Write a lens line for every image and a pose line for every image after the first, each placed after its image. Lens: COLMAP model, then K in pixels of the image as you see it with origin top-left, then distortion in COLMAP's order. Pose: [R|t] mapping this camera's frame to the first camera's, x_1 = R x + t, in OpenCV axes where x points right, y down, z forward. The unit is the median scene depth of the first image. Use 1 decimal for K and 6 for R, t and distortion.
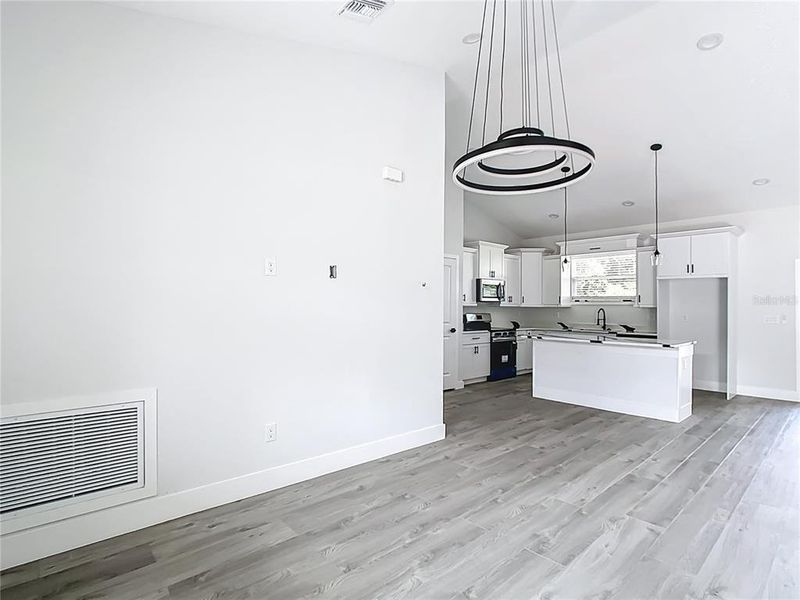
lens RADIAL K [[422.3, 0, 397.5], [0, 422.3, 299.1], [0, 0, 1]] dist [-0.014315, 0.007111]
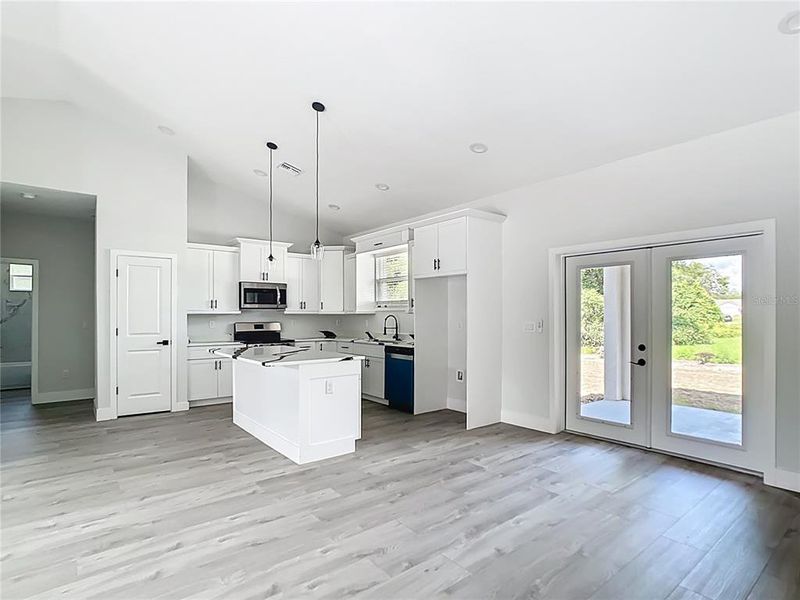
lens RADIAL K [[422.3, 0, 397.5], [0, 422.3, 308.3], [0, 0, 1]] dist [-0.014315, 0.007111]
pose [[0.996774, -0.010470, -0.079579, 0.577762], [0.010195, 0.999941, -0.003865, 0.012562], [0.079615, 0.003042, 0.996821, 0.165359]]
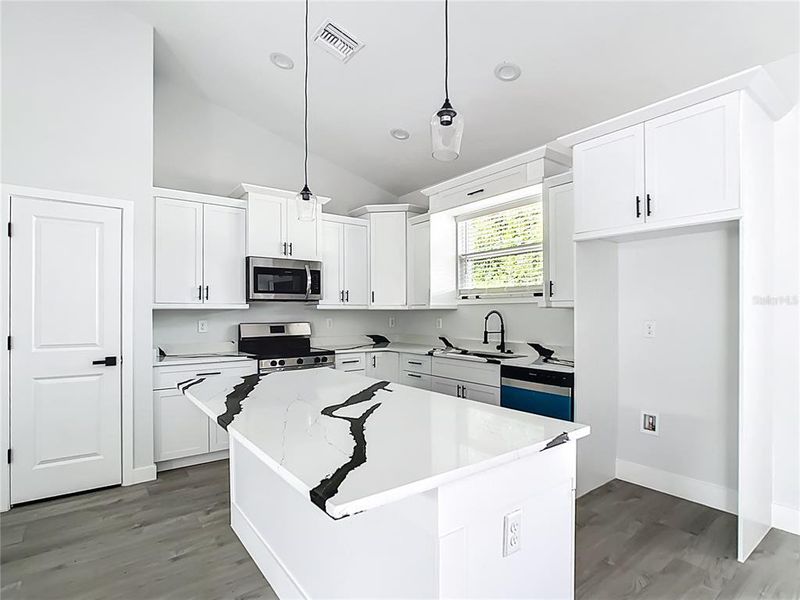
lens RADIAL K [[422.3, 0, 397.4], [0, 422.3, 304.8], [0, 0, 1]] dist [-0.014315, 0.007111]
pose [[0.994267, -0.011430, -0.106316, 0.432114], [0.010871, 0.999924, -0.005835, 0.016996], [0.106374, 0.004646, 0.994315, 0.491477]]
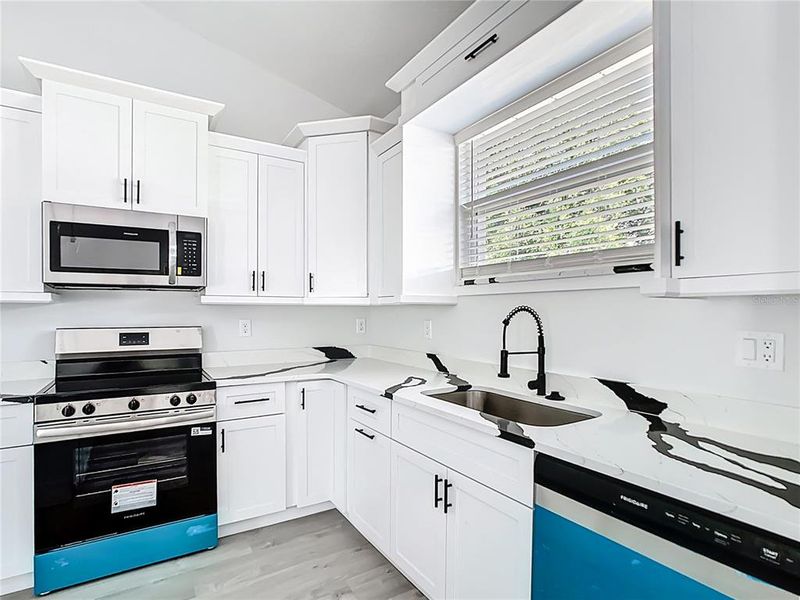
lens RADIAL K [[422.3, 0, 397.3], [0, 422.3, 305.5], [0, 0, 1]] dist [-0.014315, 0.007111]
pose [[0.980671, -0.008880, -0.195462, 0.472205], [0.008766, 0.999961, -0.001451, 0.021813], [0.195467, -0.000290, 0.980710, 0.770660]]
